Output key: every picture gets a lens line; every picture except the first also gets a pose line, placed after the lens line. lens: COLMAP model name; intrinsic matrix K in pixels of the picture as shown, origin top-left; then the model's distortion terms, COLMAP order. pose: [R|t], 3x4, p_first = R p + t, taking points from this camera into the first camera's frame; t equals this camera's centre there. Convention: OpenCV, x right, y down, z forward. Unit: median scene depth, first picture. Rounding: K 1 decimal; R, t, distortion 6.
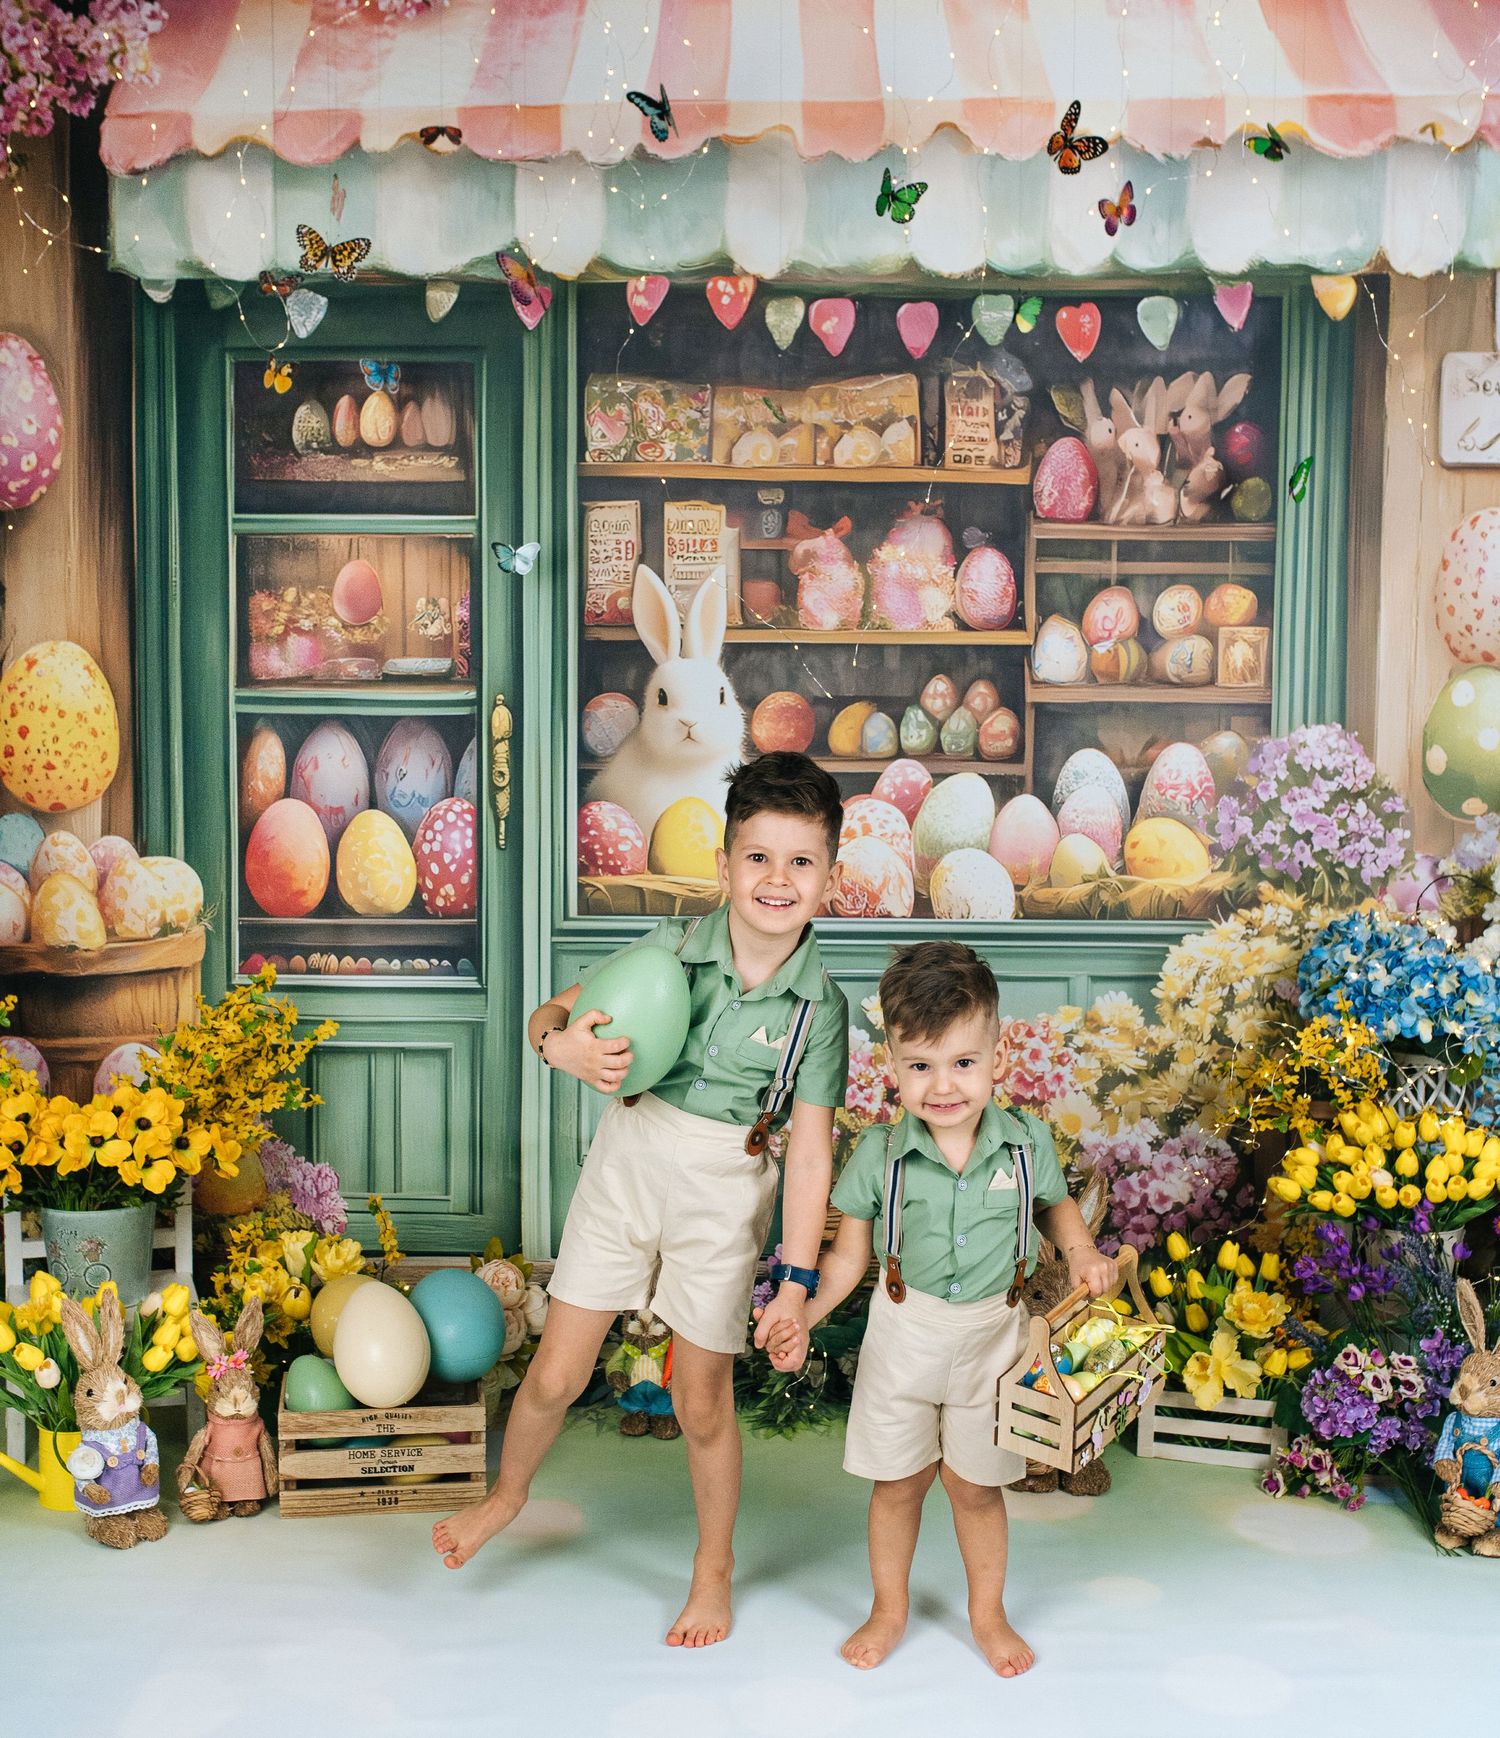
lens RADIAL K [[2122.8, 0, 746.0], [0, 2122.8, 941.8], [0, 0, 1]] dist [-0.051835, 0.079737]
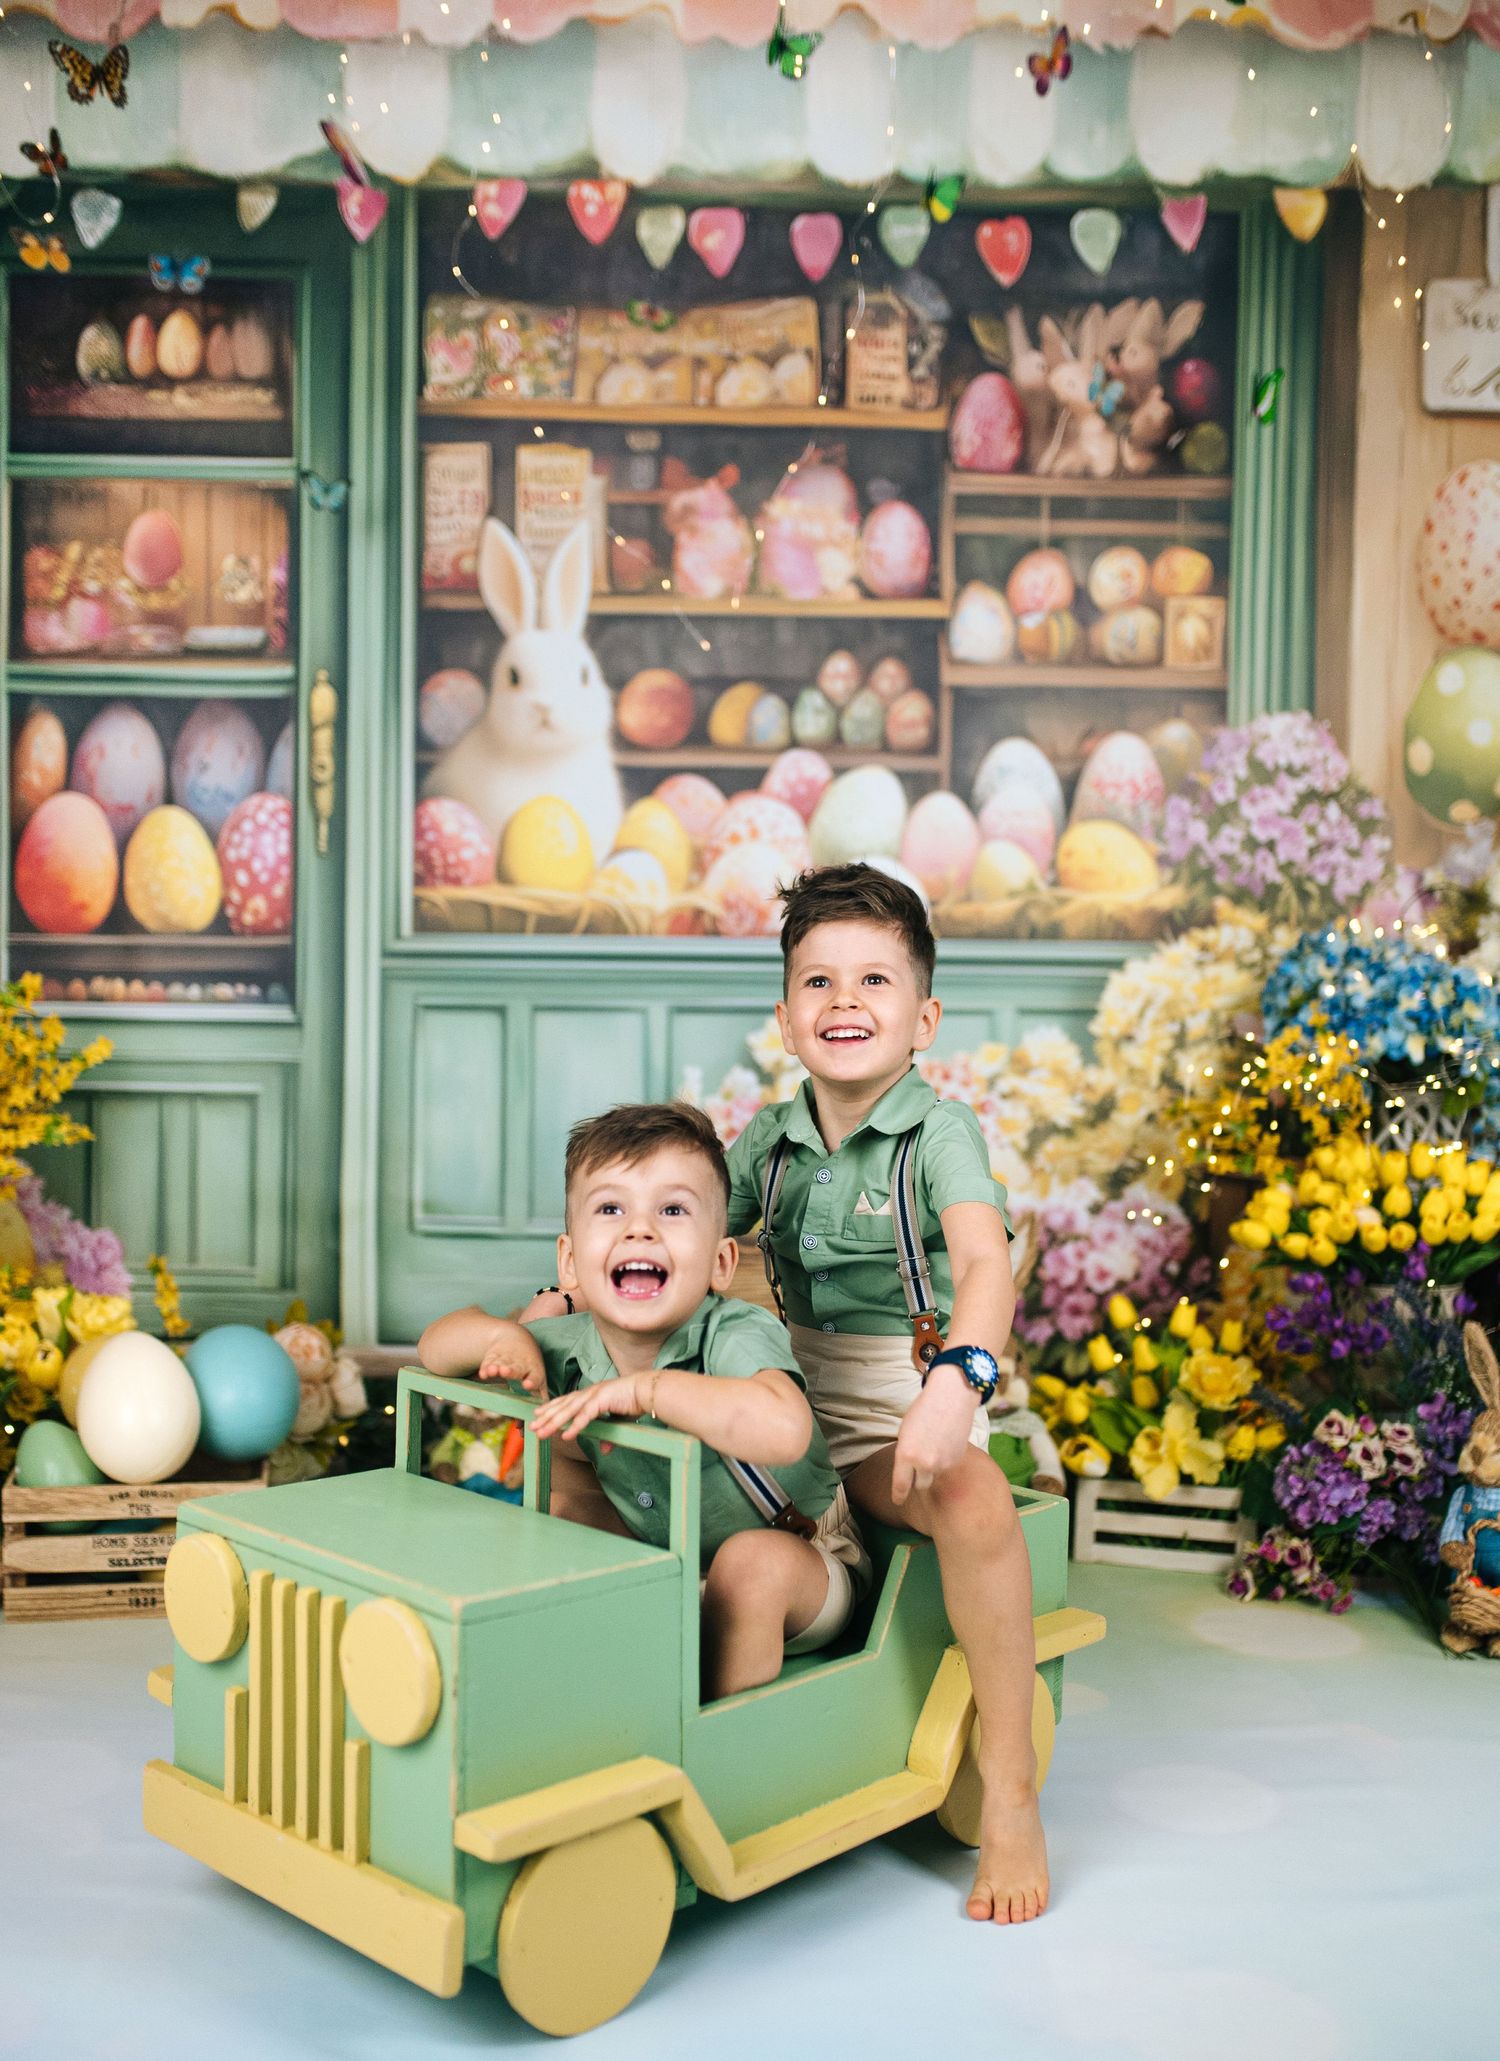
lens RADIAL K [[2140.8, 0, 748.7], [0, 2140.8, 1123.6], [0, 0, 1]] dist [-0.061151, 0.107223]
pose [[0.999364, 0.005542, 0.035227, 0.025634], [-0.004385, 0.999451, -0.032829, 0.092440], [-0.035390, 0.032654, 0.998840, 0.154340]]
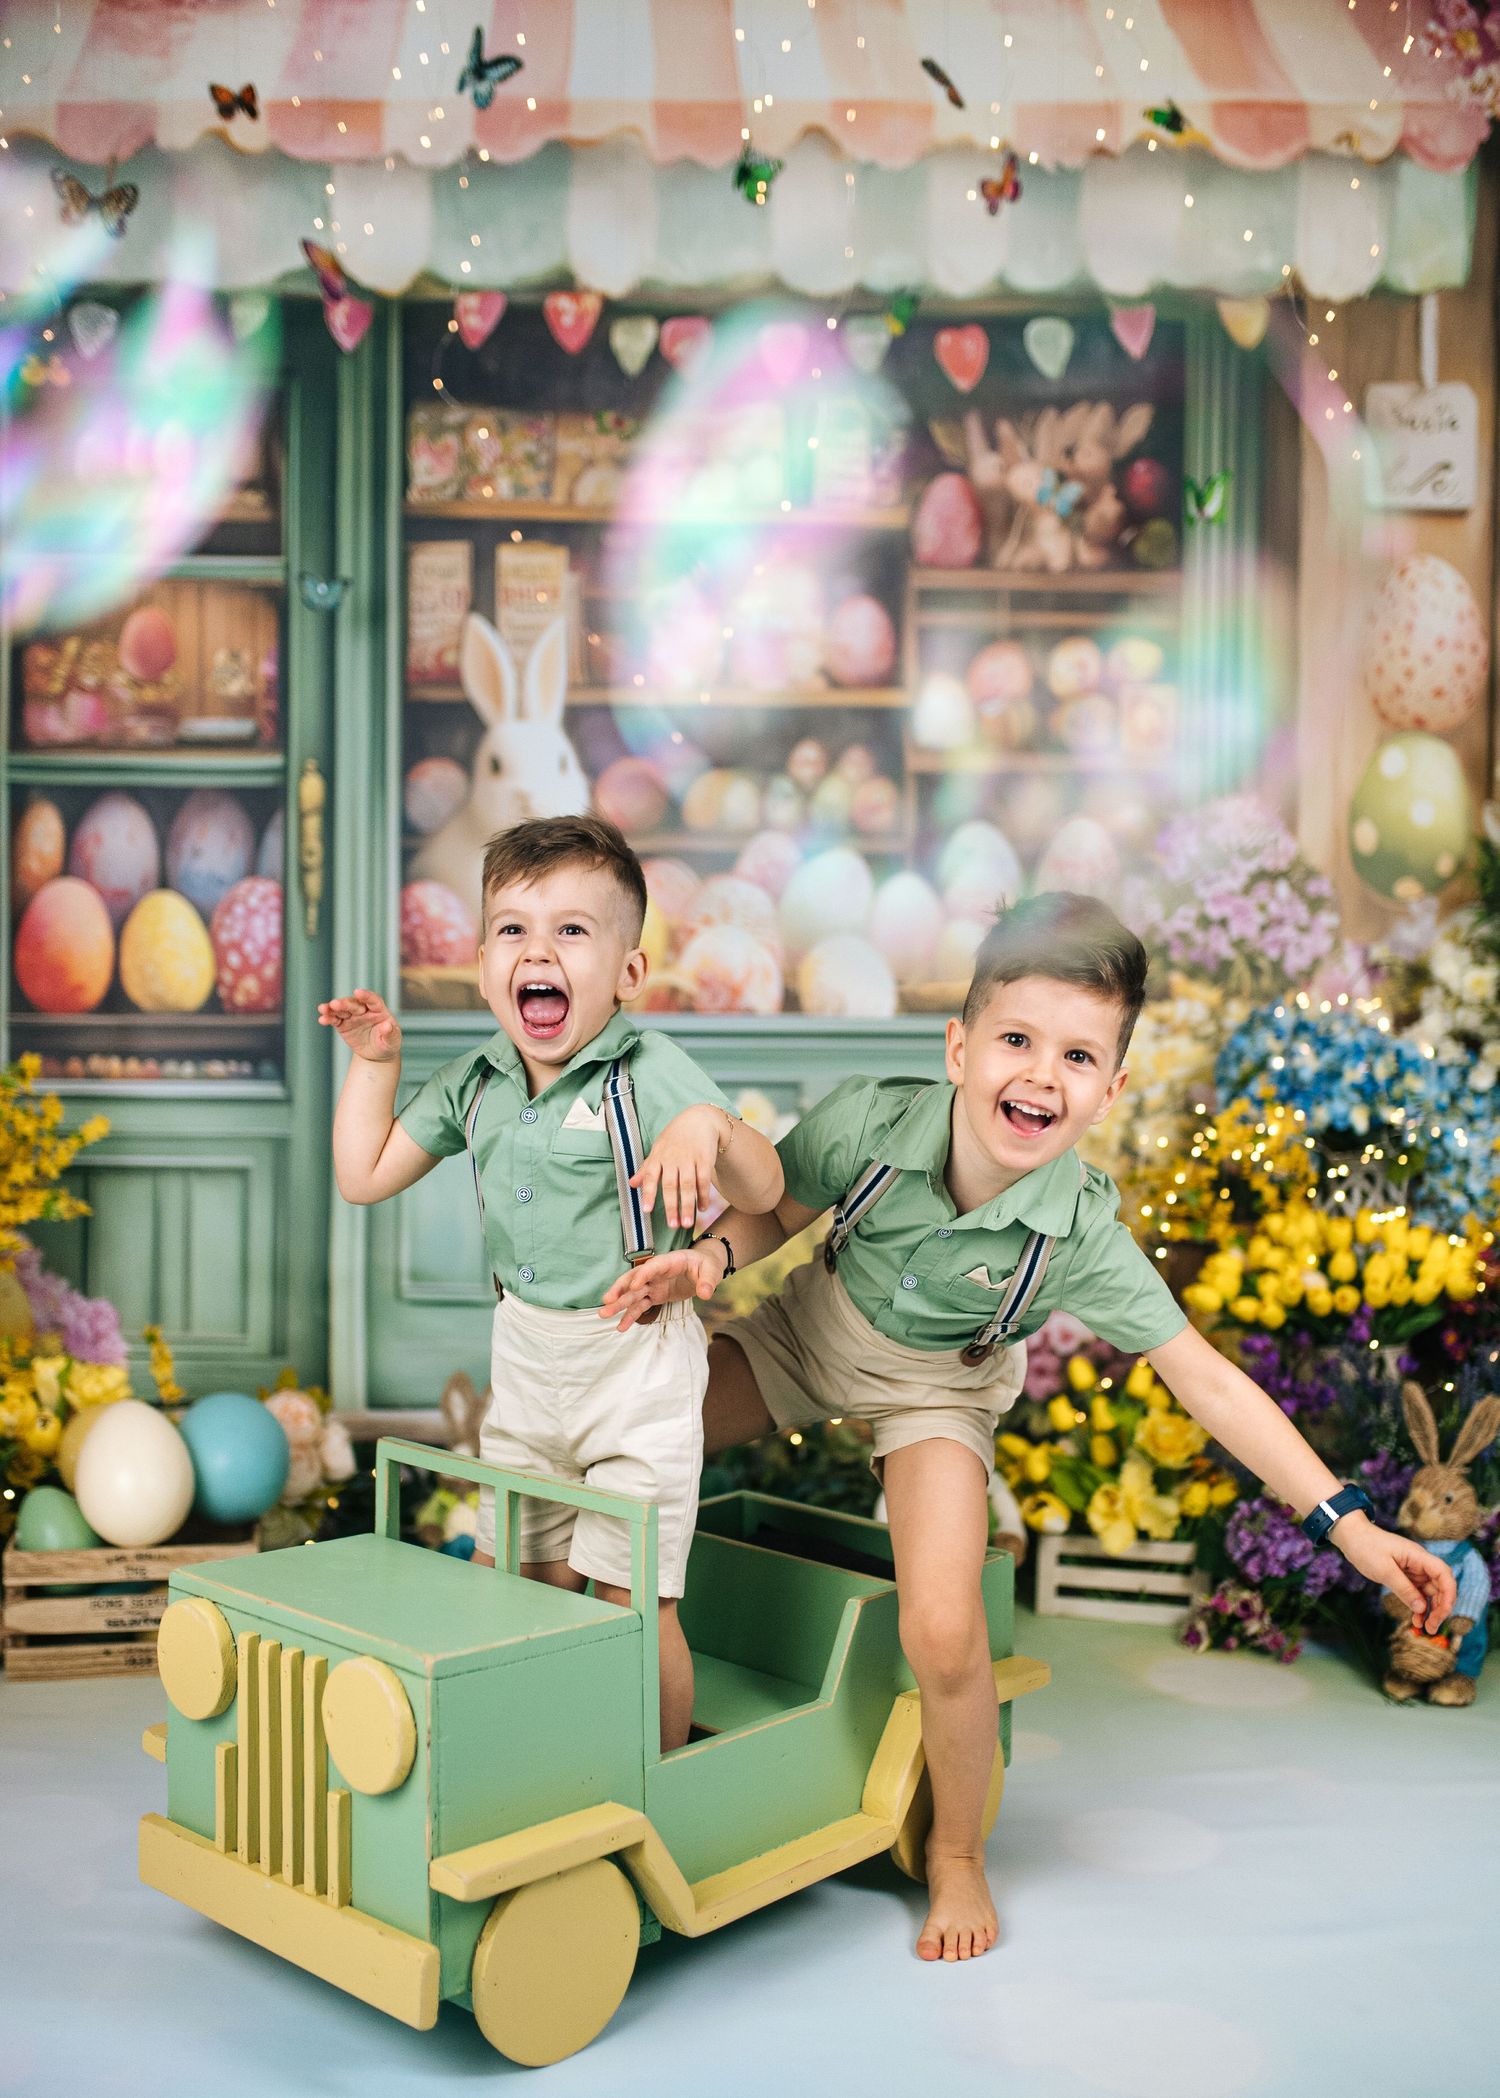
lens RADIAL K [[2135.3, 0, 761.9], [0, 2135.3, 1128.8], [0, 0, 1]] dist [-0.063743, 0.106818]
pose [[0.999045, -0.000112, 0.043704, 0.033086], [0.002530, 0.998468, -0.055271, 0.086506], [-0.043631, 0.055329, 0.997514, 0.123460]]
